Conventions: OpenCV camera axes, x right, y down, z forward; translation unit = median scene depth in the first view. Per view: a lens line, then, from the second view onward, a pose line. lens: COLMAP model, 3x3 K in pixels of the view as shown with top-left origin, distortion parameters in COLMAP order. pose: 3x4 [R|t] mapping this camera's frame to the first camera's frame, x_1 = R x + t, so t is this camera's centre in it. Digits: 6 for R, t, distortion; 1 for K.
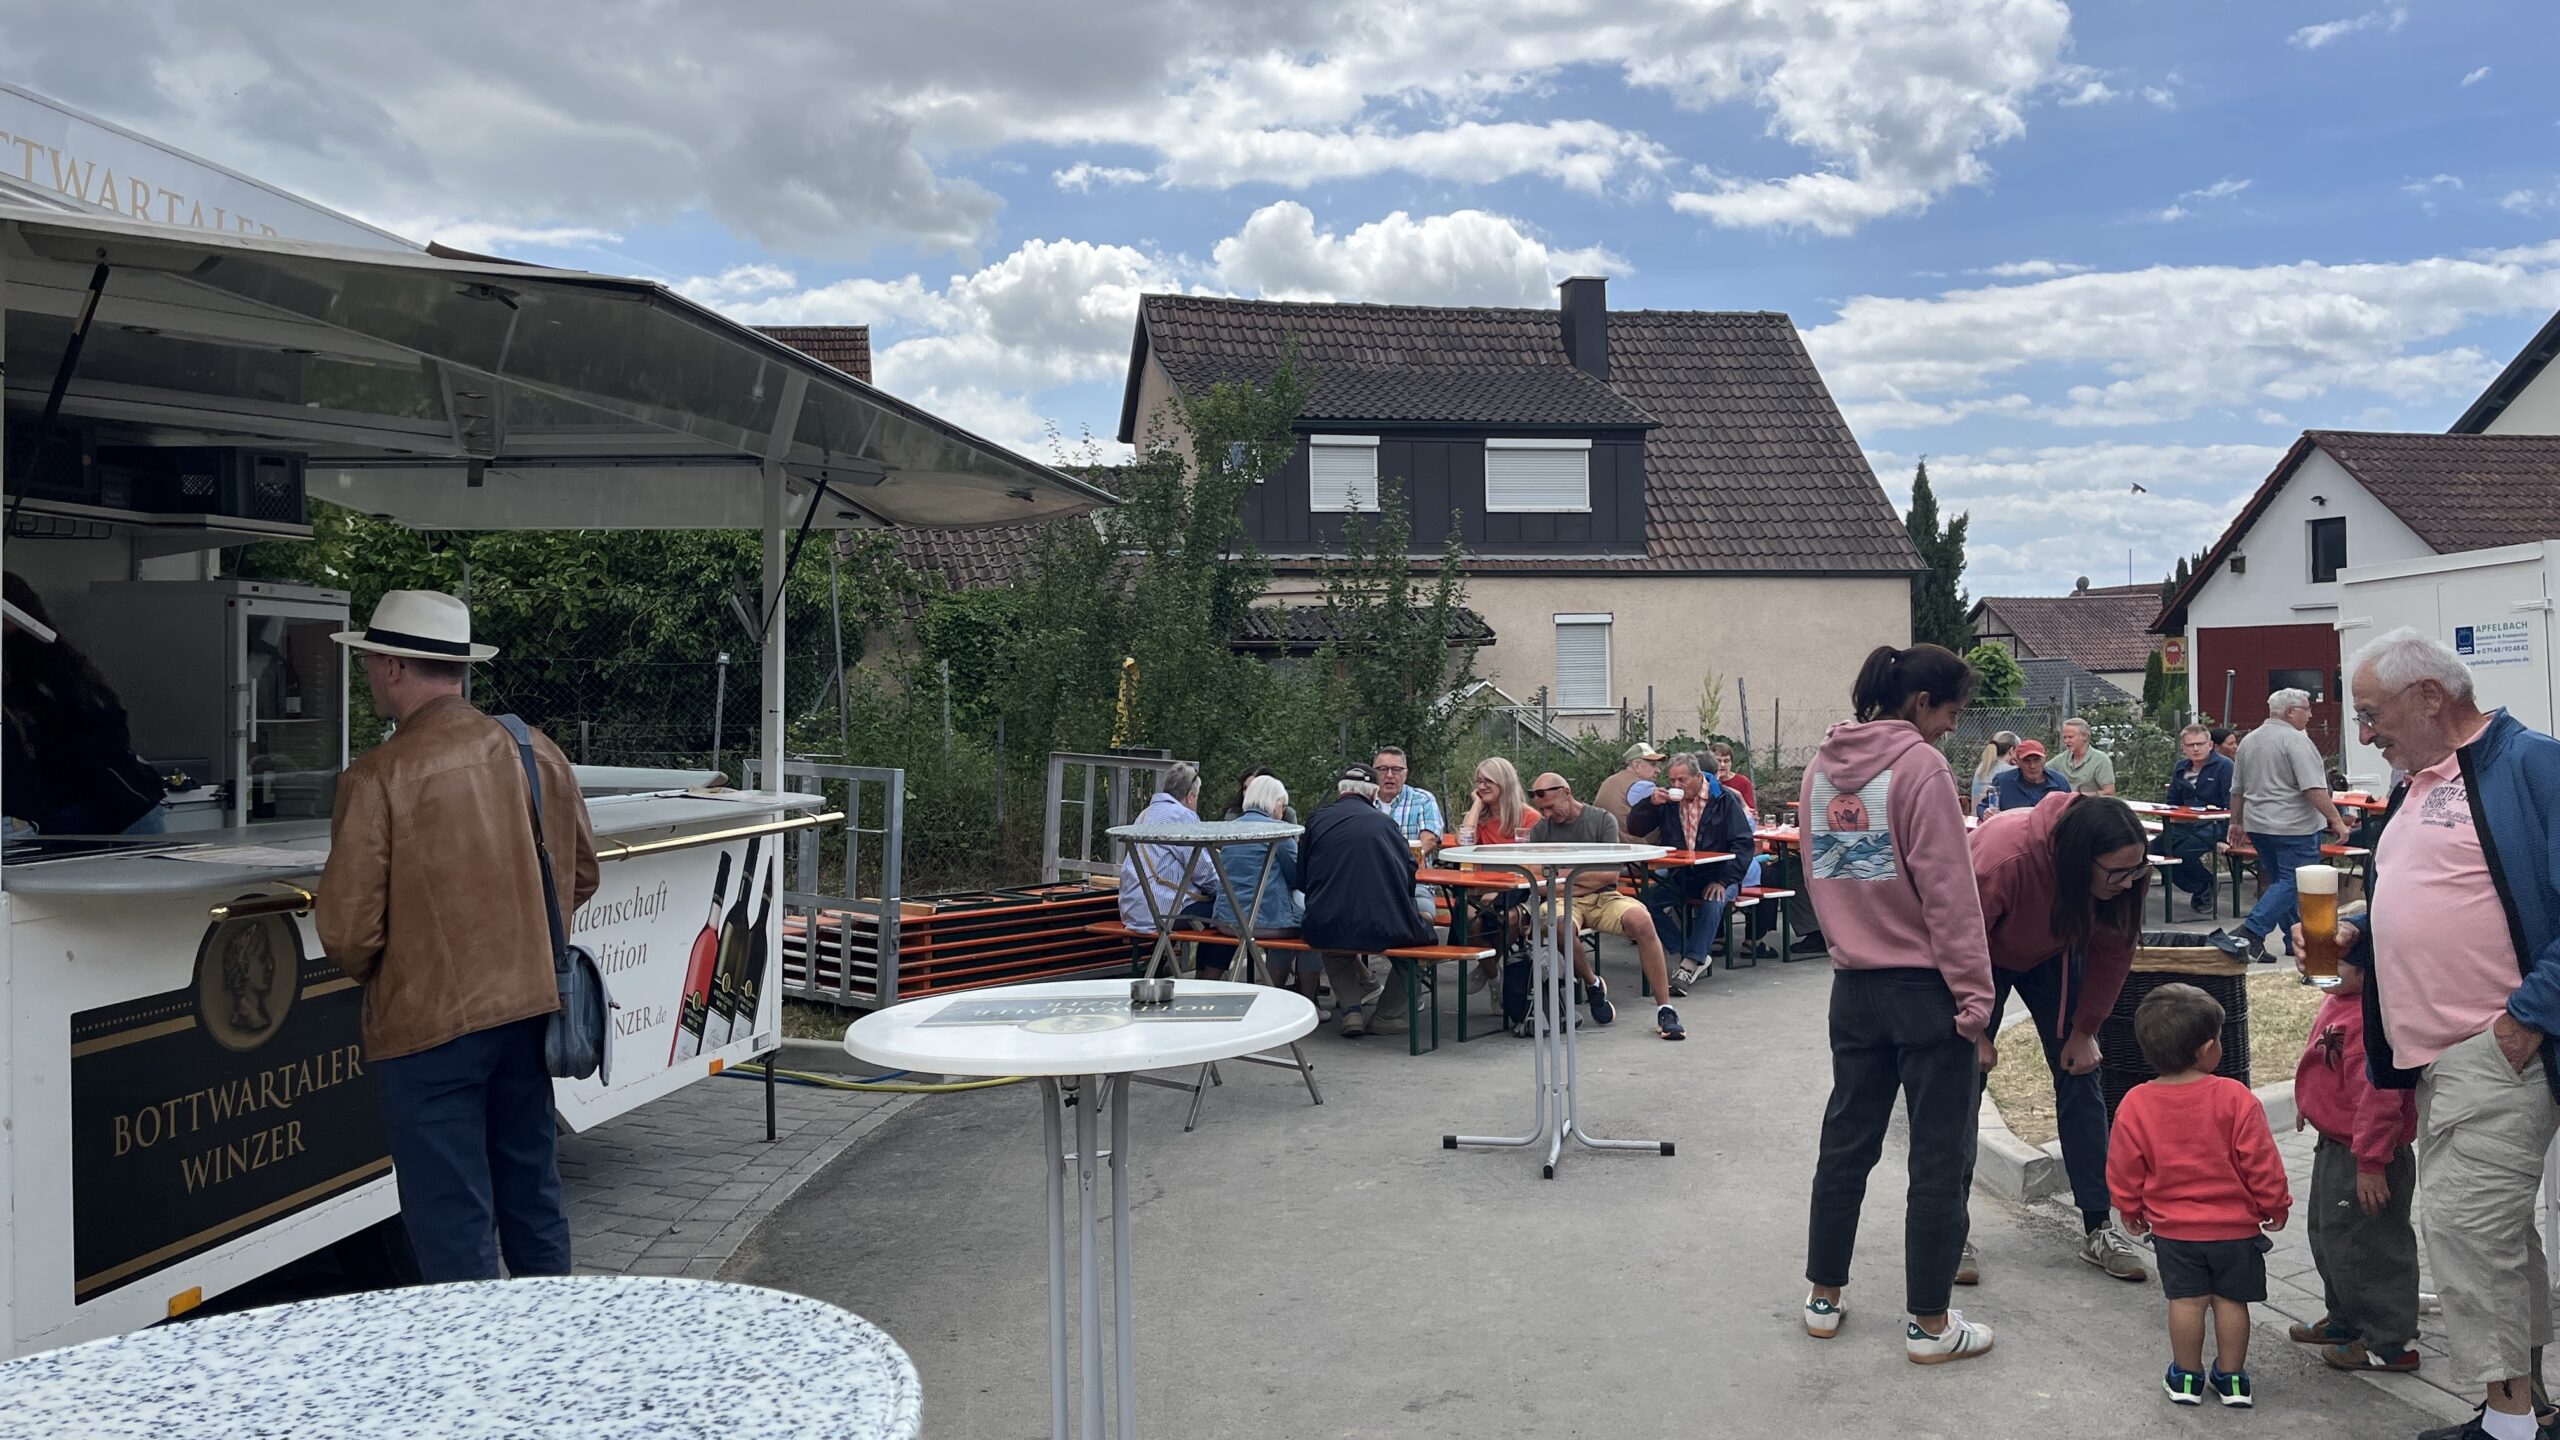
lens RADIAL K [[1870.2, 0, 1280.0], [0, 1870.2, 720.0], [0, 0, 1]] dist [0.062539, -0.000995]
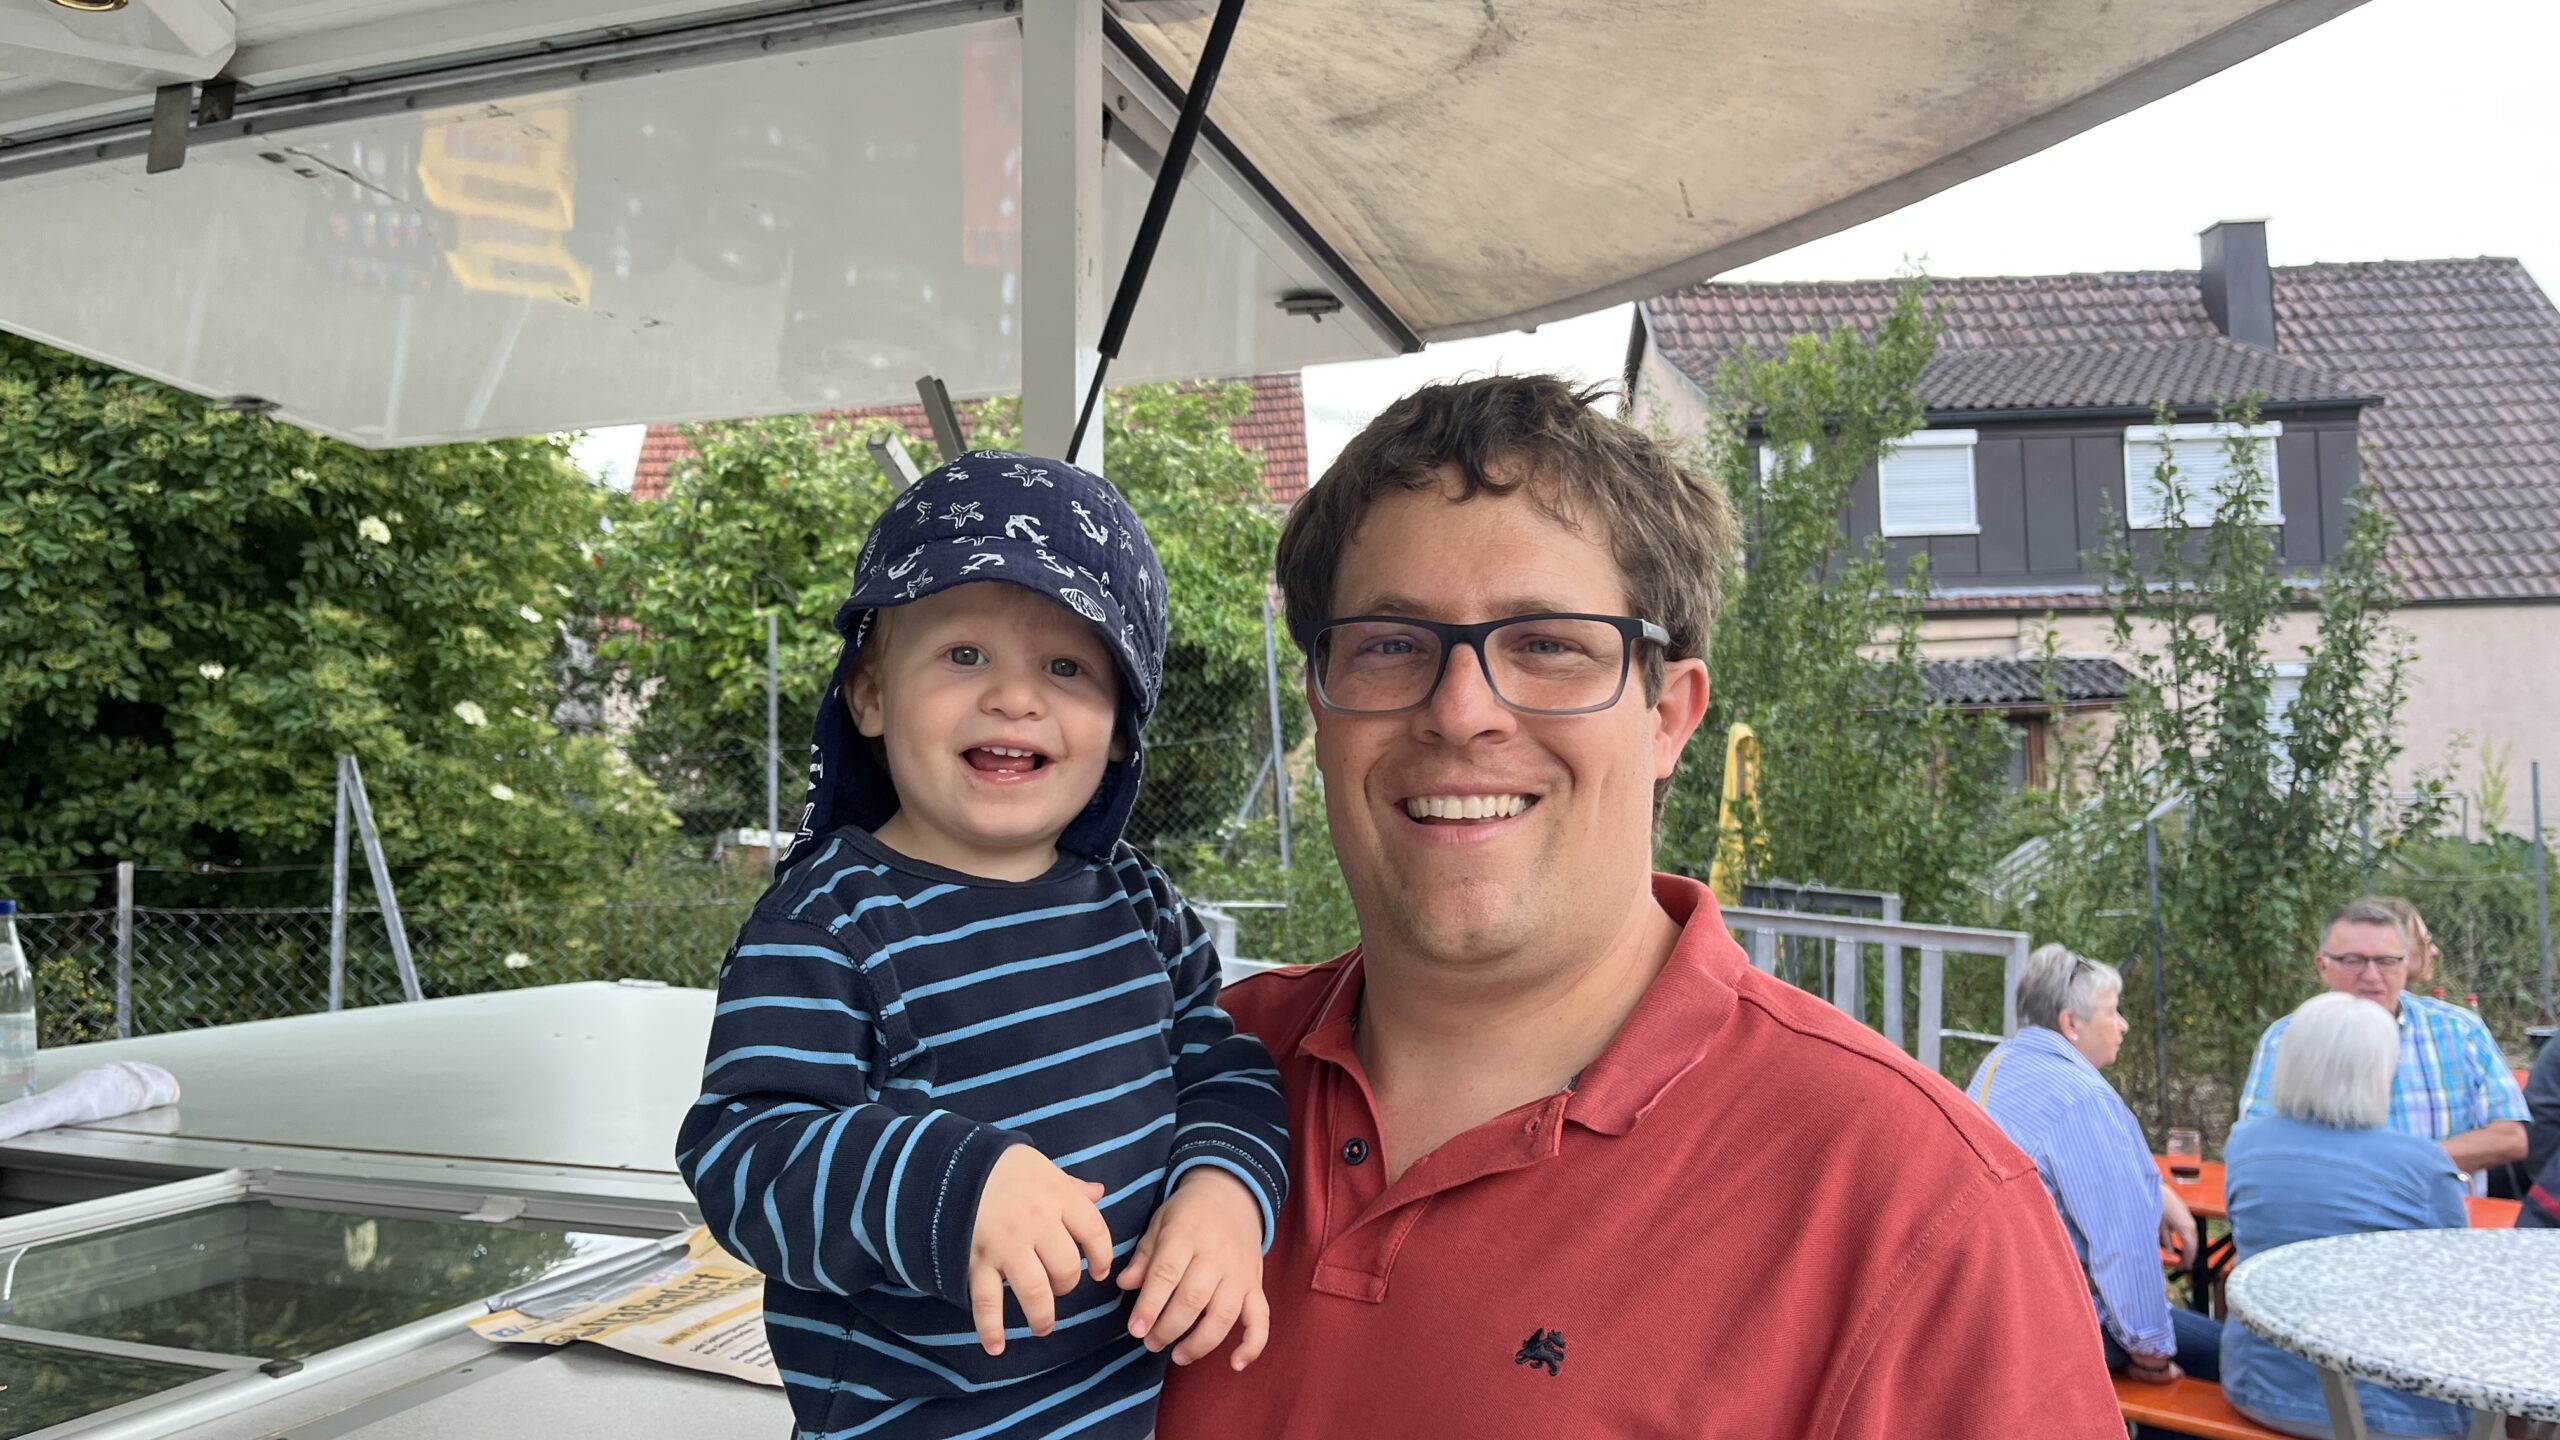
lens RADIAL K [[1870.2, 0, 1280.0], [0, 1870.2, 720.0], [0, 0, 1]] dist [0.062539, -0.000995]
pose [[0.974353, -0.020375, -0.224100, -0.044874], [0.010190, 0.998866, -0.046511, -0.004321], [0.224793, 0.043035, 0.973456, 0.187113]]
